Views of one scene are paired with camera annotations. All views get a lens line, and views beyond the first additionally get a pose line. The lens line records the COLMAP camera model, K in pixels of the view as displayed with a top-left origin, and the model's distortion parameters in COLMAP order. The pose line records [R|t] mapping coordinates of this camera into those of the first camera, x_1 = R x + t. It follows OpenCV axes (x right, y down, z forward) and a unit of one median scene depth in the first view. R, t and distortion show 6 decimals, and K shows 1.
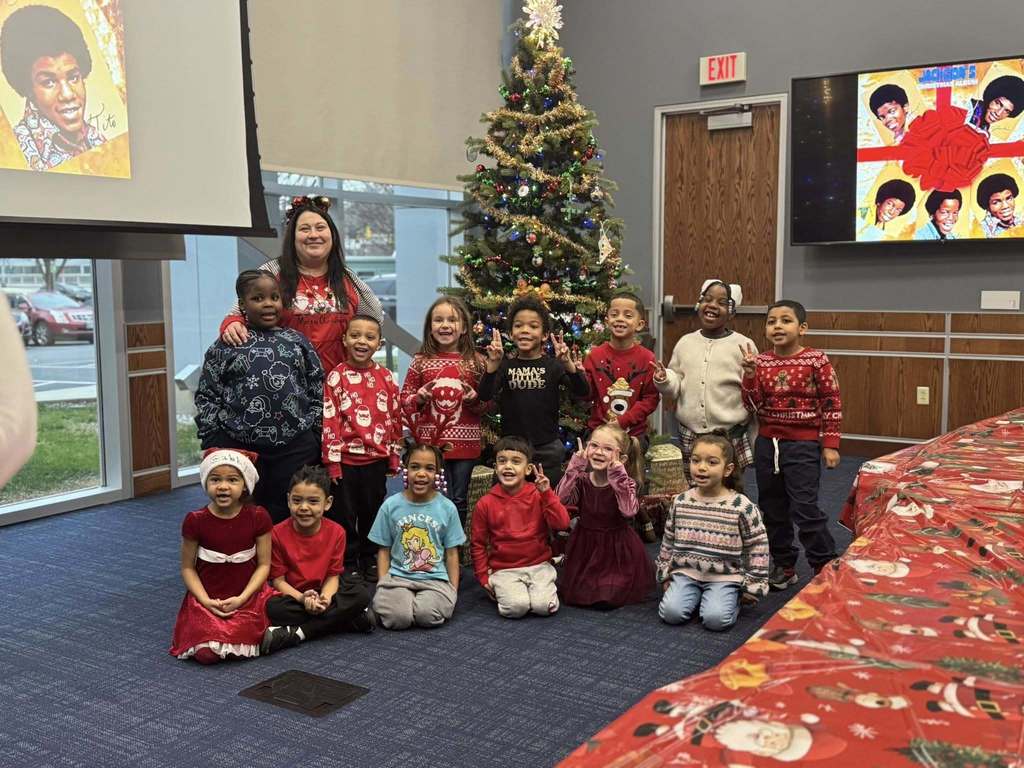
lens RADIAL K [[958.5, 0, 514.6], [0, 958.5, 382.8], [0, 0, 1]] dist [0.006003, 0.000000]
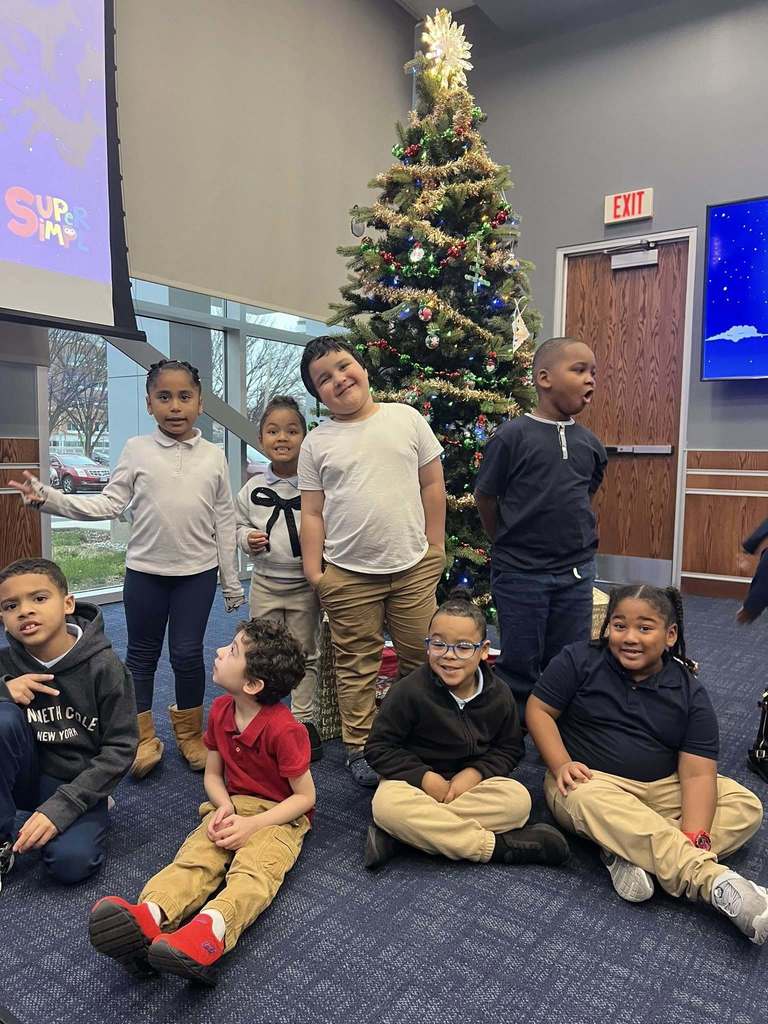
lens RADIAL K [[728.6, 0, 383.8], [0, 728.6, 513.1], [0, 0, 1]] dist [-0.003468, 0.000025]
pose [[0.998392, 0.026175, -0.050278, 0.016641], [-0.027392, 0.999344, -0.023684, 0.023353], [0.049625, 0.025023, 0.998454, 0.390910]]
